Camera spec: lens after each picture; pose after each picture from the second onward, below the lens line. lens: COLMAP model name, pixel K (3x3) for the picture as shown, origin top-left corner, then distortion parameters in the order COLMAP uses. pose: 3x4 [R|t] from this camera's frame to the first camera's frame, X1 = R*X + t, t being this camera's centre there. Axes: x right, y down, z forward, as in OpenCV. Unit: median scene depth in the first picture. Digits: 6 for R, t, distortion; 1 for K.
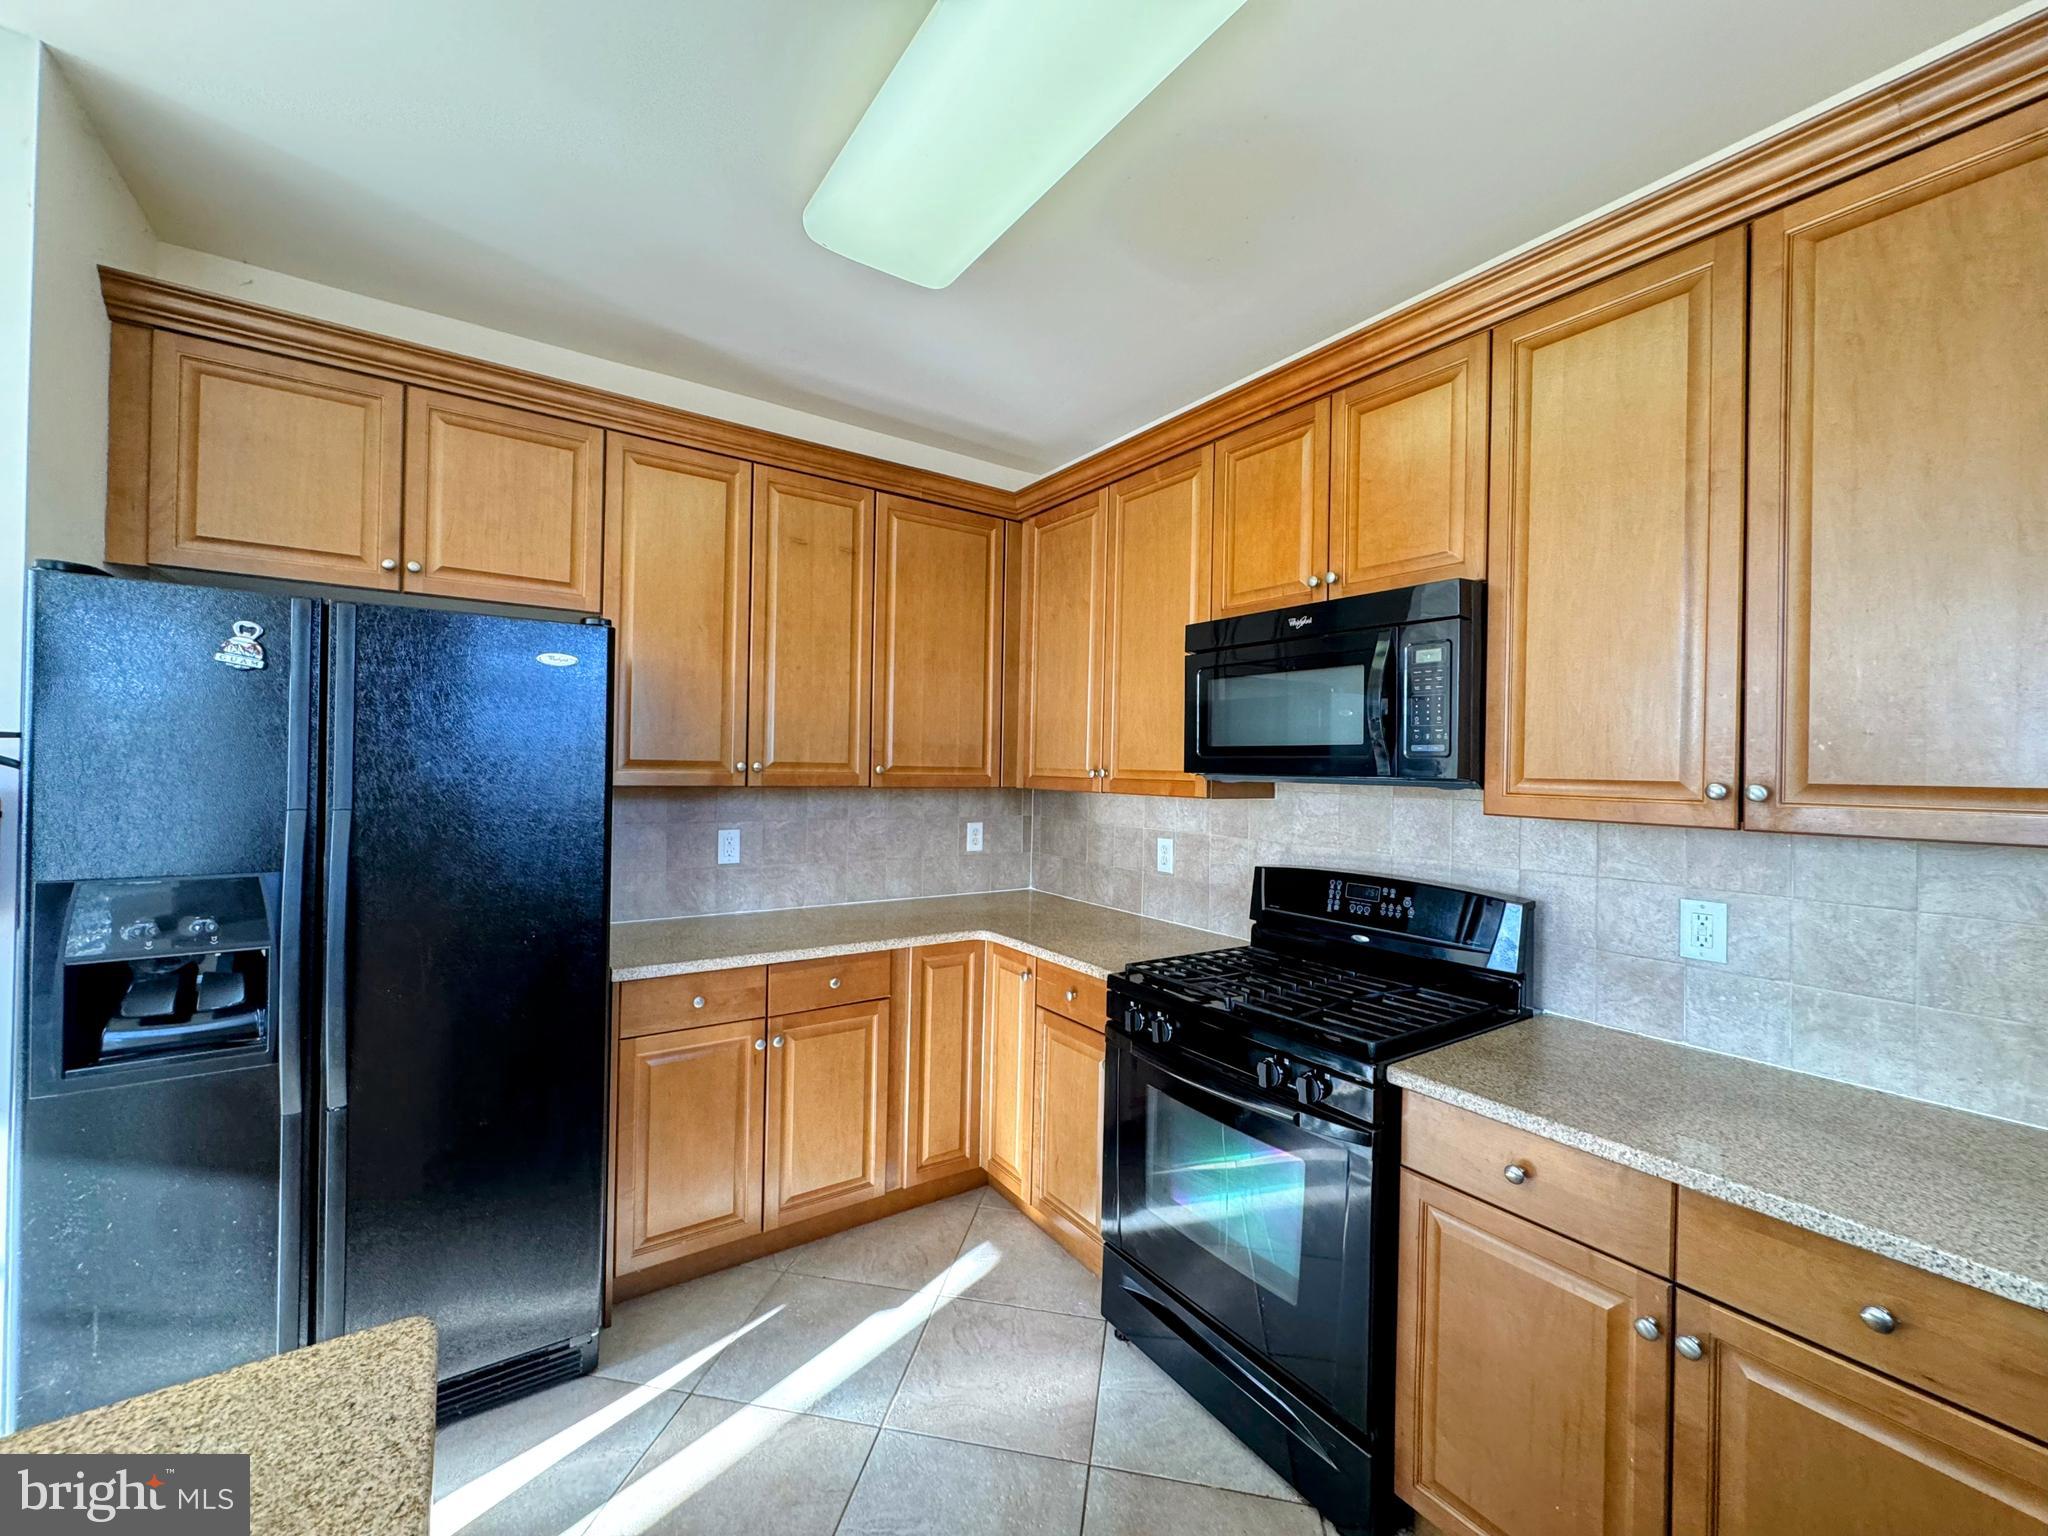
lens RADIAL K [[817.9, 0, 1019.9], [0, 817.9, 762.6], [0, 0, 1]] dist [-0.001056, 0.000170]
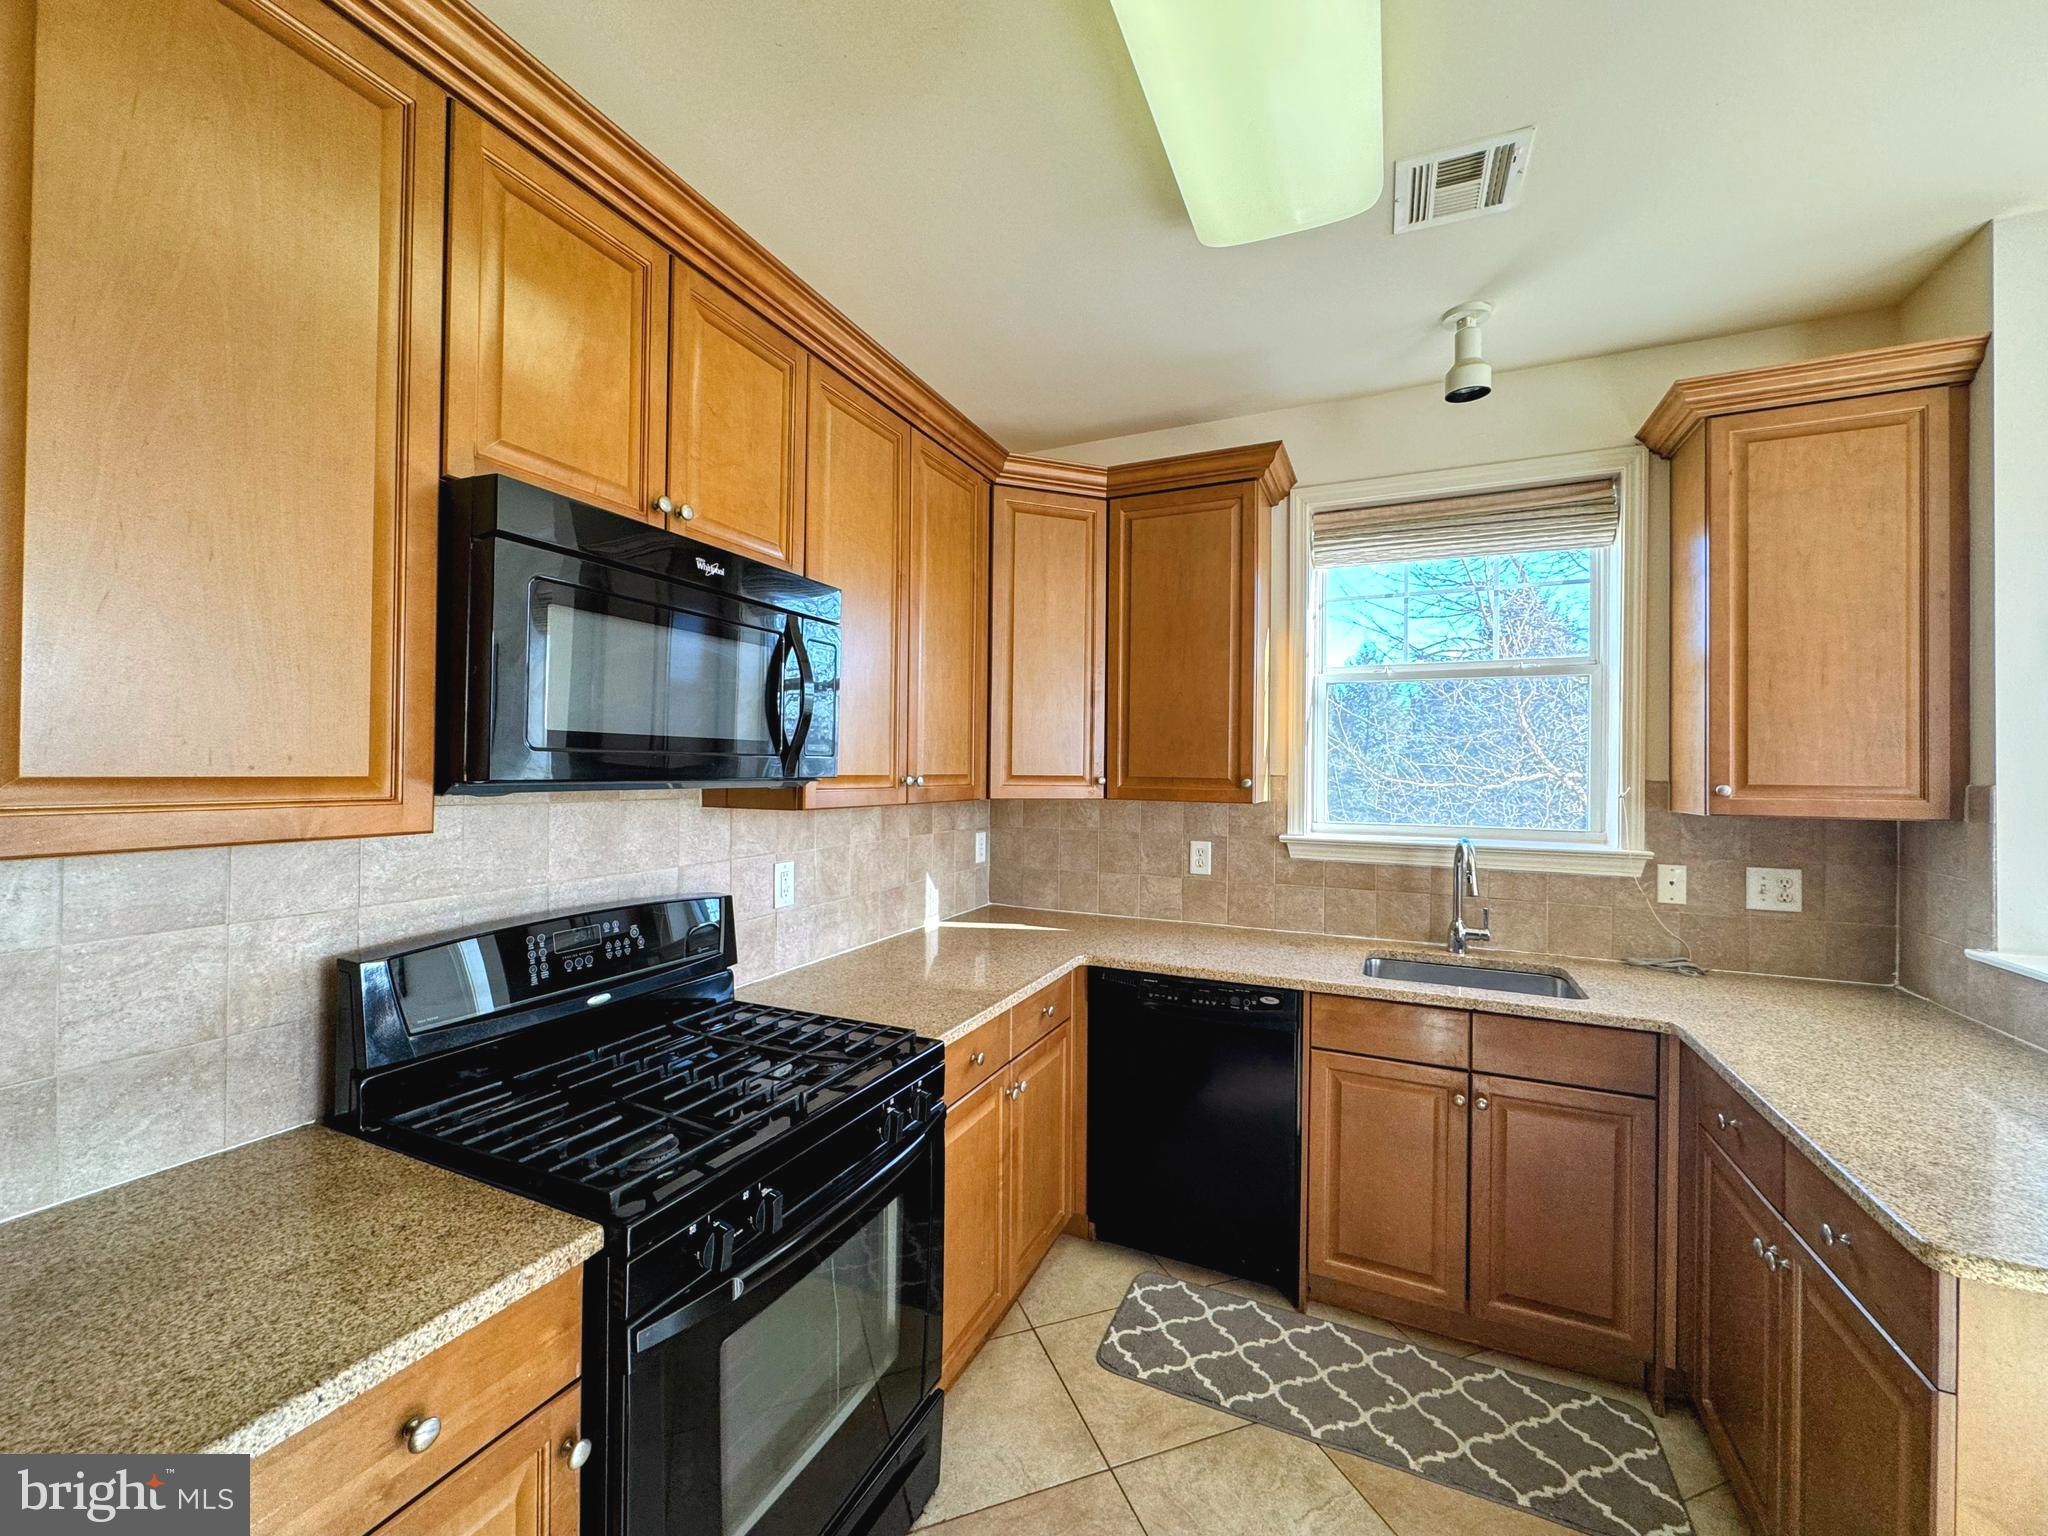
lens RADIAL K [[817.9, 0, 1019.9], [0, 817.9, 762.6], [0, 0, 1]] dist [-0.001056, 0.000170]
pose [[-0.508429, -0.020380, 0.860863, -0.400194], [-0.027631, 0.999591, 0.007346, -0.011615], [-0.860661, -0.020052, -0.508784, 1.063184]]
